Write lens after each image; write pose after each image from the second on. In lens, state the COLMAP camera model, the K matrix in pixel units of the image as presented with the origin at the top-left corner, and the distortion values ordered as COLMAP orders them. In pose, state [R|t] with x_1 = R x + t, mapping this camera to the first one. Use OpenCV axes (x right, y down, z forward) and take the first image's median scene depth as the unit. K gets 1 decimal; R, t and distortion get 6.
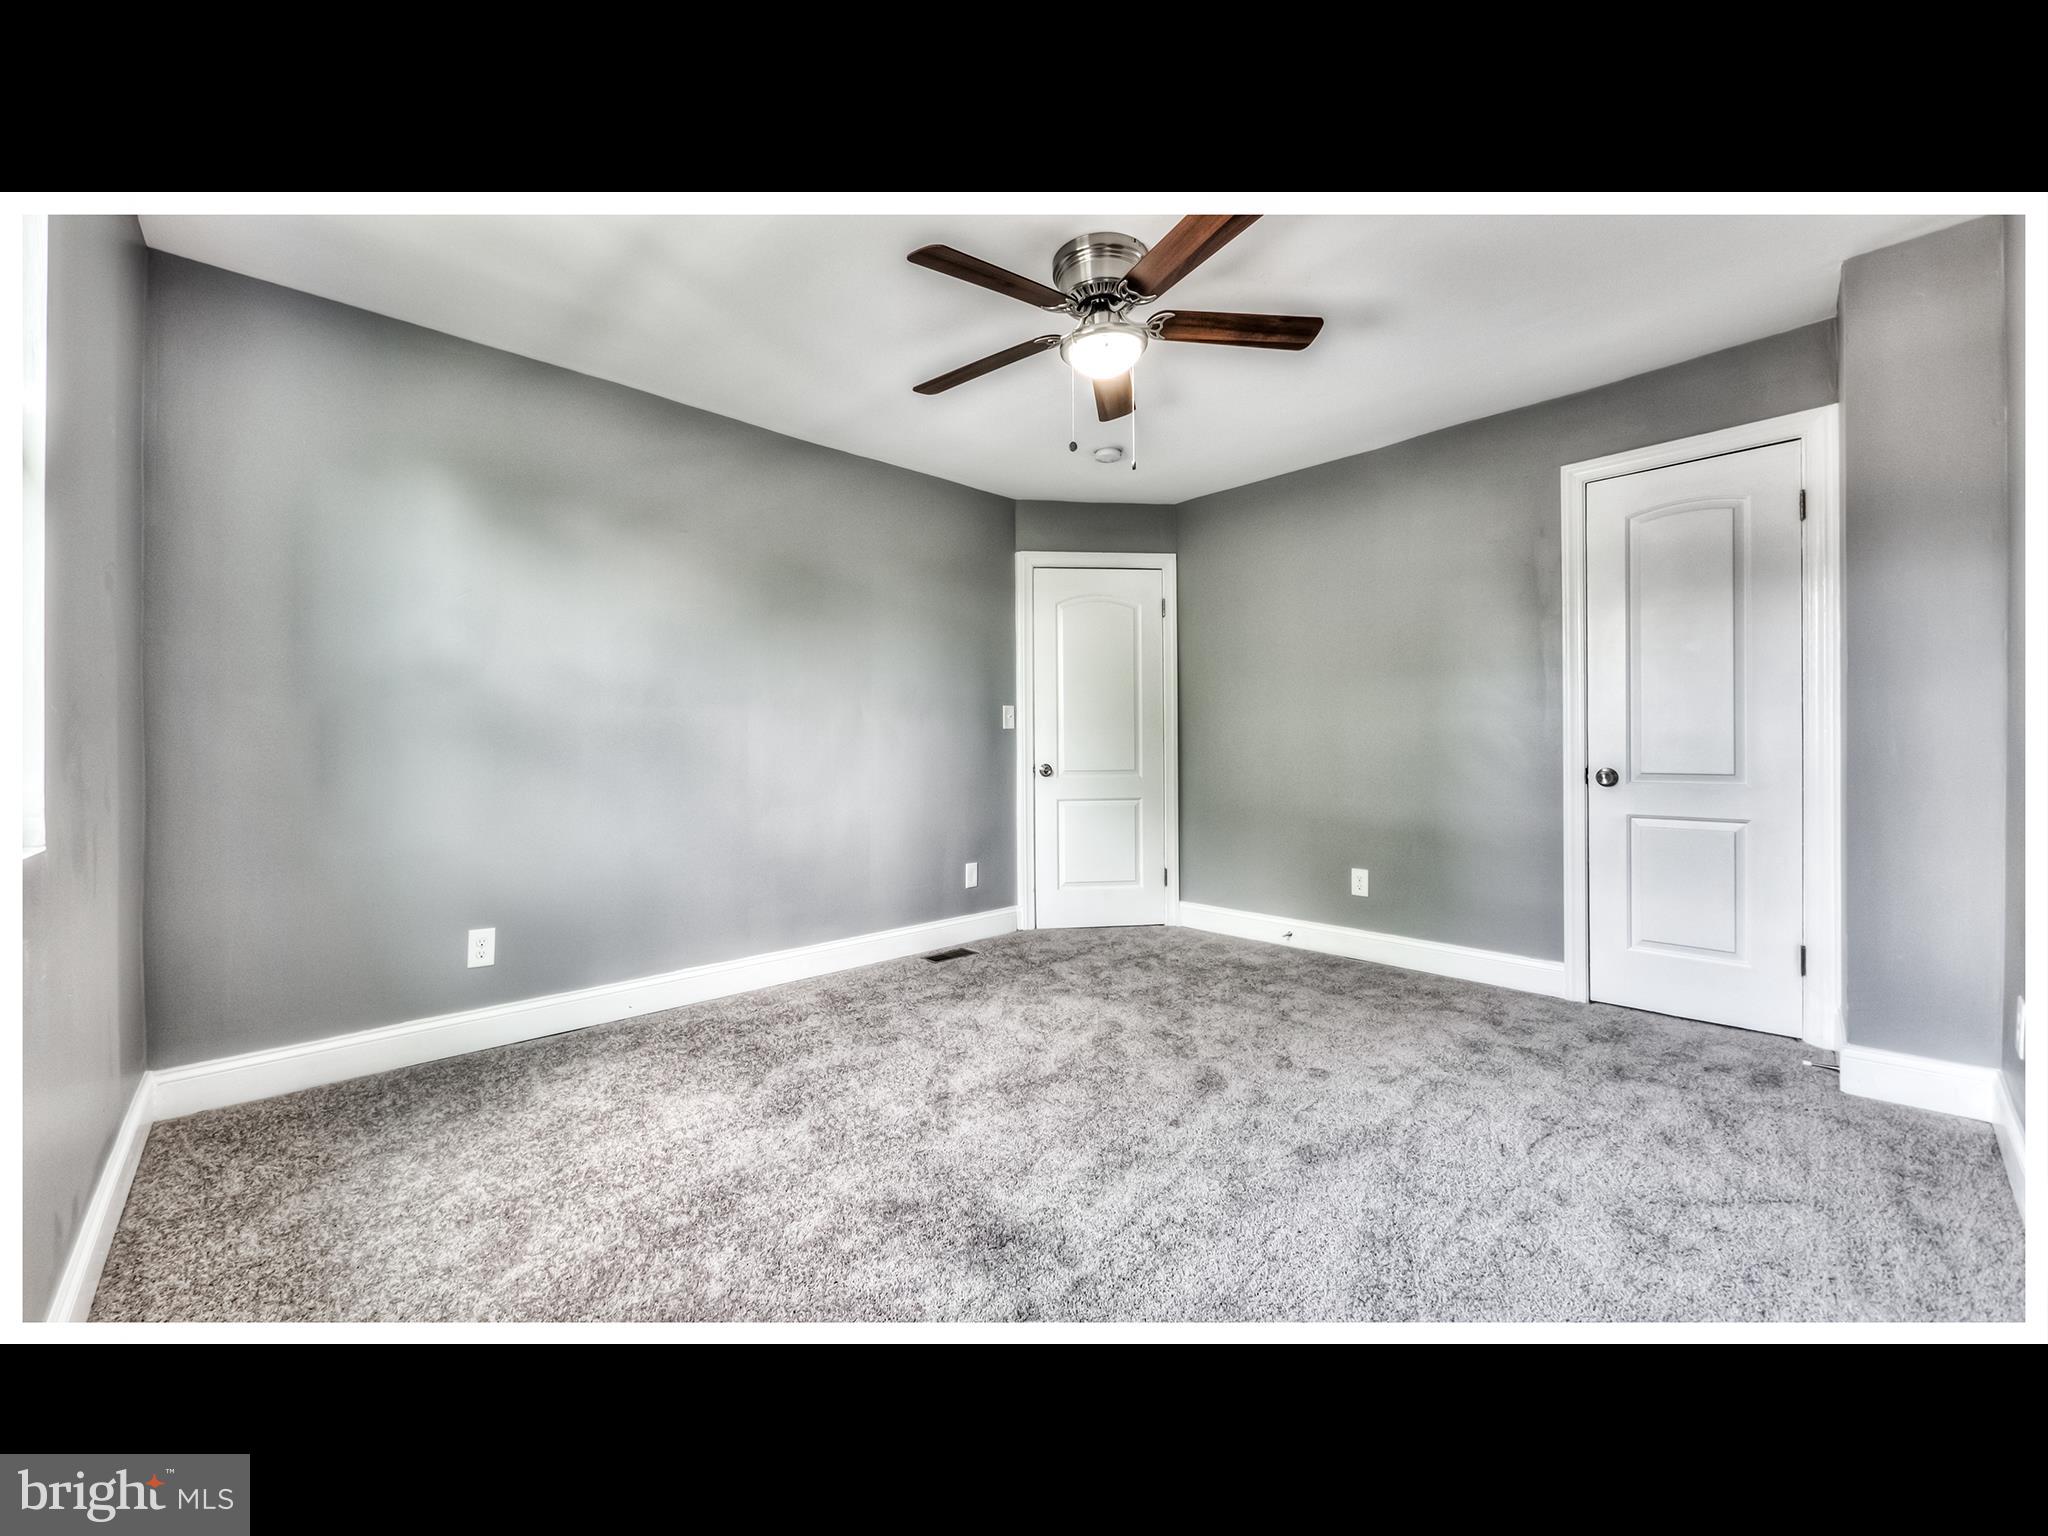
lens RADIAL K [[805.4, 0, 1012.3], [0, 805.4, 757.7], [0, 0, 1]] dist [0.000524, -0.000052]
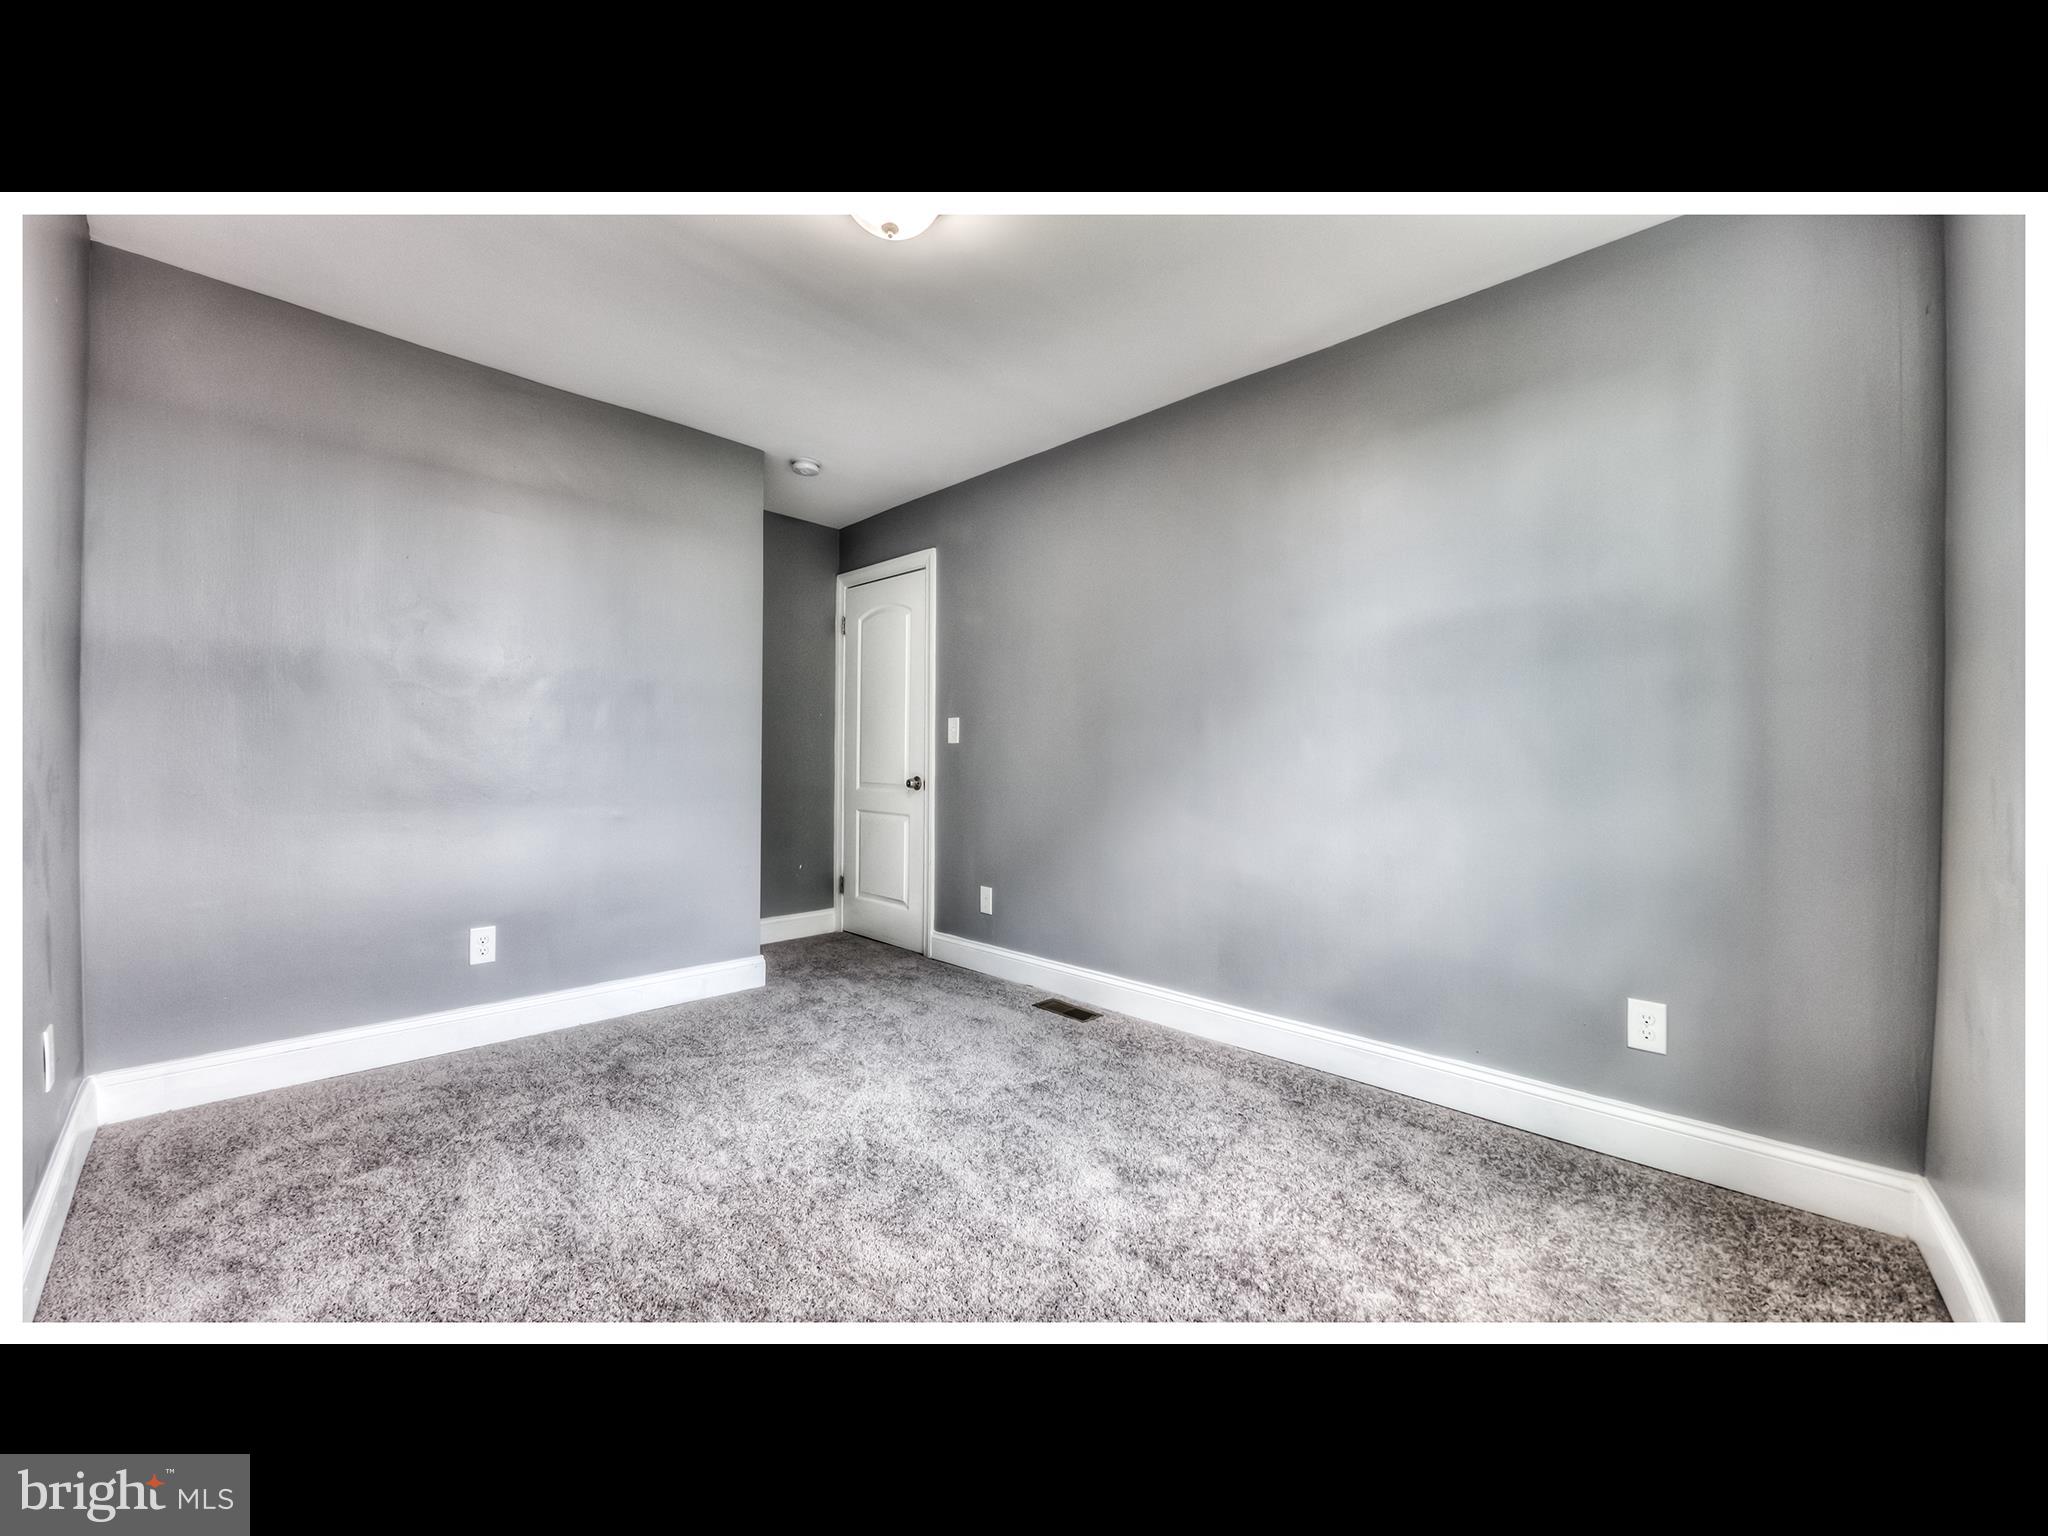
lens RADIAL K [[809.4, 0, 963.2], [0, 809.4, 775.7], [0, 0, 1]] dist [-0.000501, -0.000181]
pose [[0.999999, 0.000469, 0.001124, 0.268561], [-0.000485, 0.999905, 0.013809, 0.000478], [-0.001117, -0.013810, 0.999904, -0.000940]]
